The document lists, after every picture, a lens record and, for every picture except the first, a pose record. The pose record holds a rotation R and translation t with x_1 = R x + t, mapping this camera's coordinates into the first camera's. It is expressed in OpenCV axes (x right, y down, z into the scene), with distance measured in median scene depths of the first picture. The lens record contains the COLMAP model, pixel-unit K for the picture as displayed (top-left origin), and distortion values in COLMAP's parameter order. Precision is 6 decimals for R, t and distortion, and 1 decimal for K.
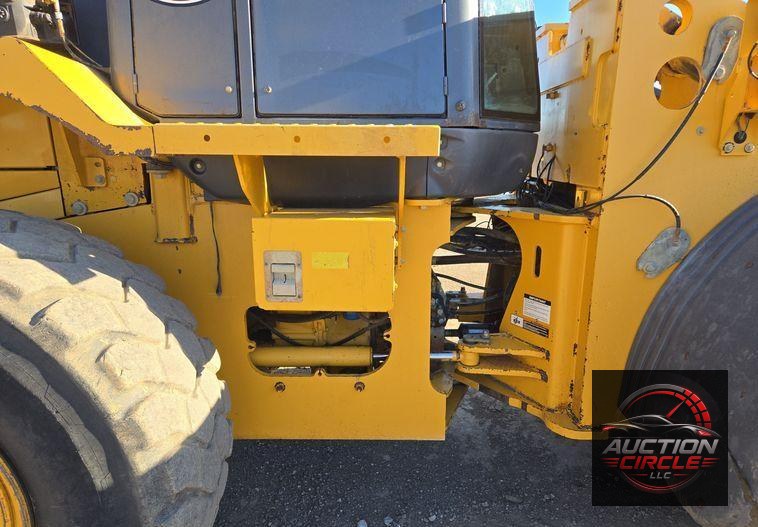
lens RADIAL K [[498.1, 0, 377.5], [0, 498.1, 279.5], [0, 0, 1]] dist [0.090582, -0.068953]
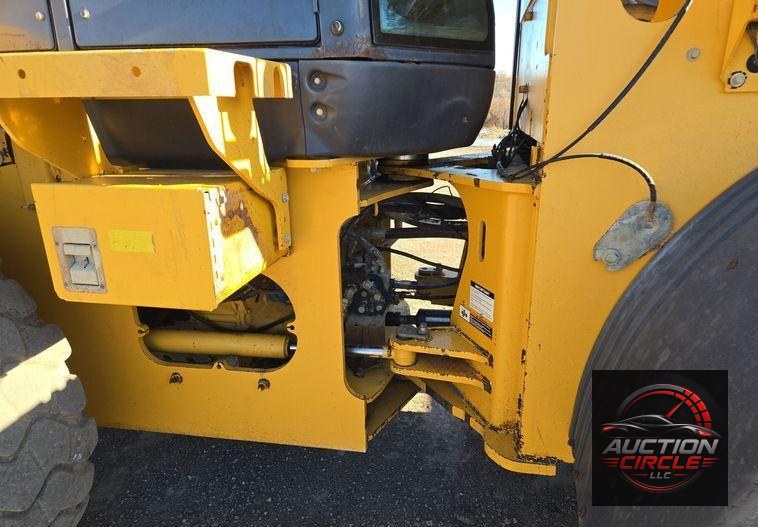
lens RADIAL K [[498.1, 0, 377.5], [0, 498.1, 279.5], [0, 0, 1]] dist [0.090582, -0.068953]
pose [[0.986831, 0.036913, -0.157484, 0.290414], [-0.023312, 0.995904, 0.087359, -0.041499], [0.160063, -0.082537, 0.983650, 0.218942]]
